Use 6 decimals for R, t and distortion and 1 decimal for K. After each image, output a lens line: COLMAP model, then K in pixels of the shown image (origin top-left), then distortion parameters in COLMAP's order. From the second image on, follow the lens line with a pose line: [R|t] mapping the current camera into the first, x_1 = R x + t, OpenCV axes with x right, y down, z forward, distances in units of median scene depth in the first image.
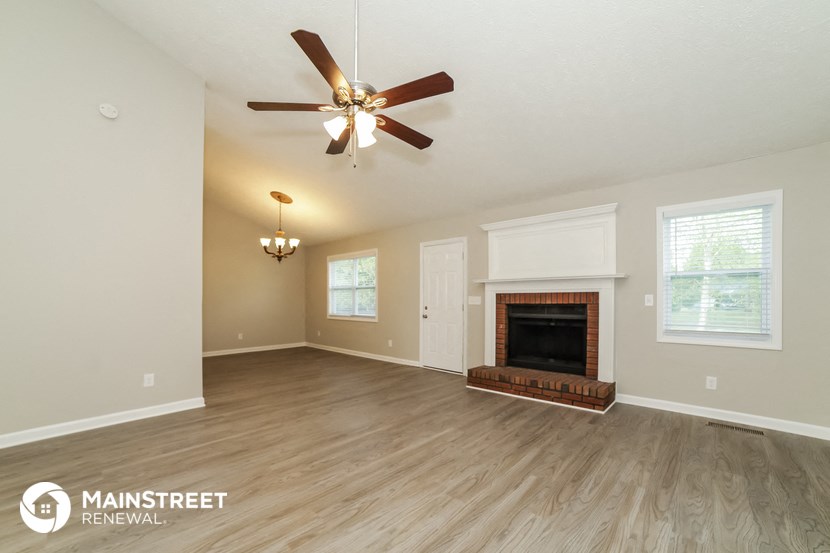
lens RADIAL K [[338.5, 0, 415.3], [0, 338.5, 299.2], [0, 0, 1]] dist [-0.042058, 0.000133]
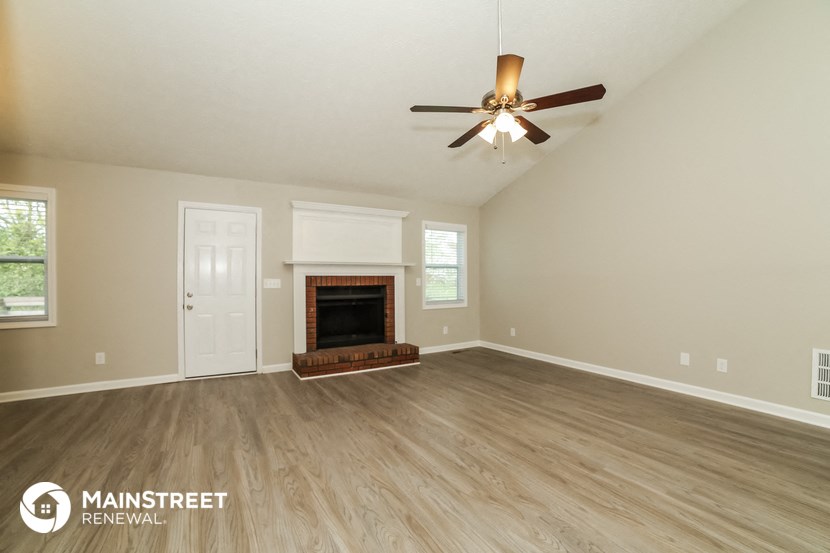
lens RADIAL K [[350.7, 0, 415.0], [0, 350.7, 276.5], [0, 0, 1]] dist [-0.078480, 0.000118]
pose [[0.288831, 0.009514, 0.957333, -0.720952], [0.001435, 0.999945, -0.010370, -0.004986], [-0.957379, 0.004369, 0.288801, 0.502937]]
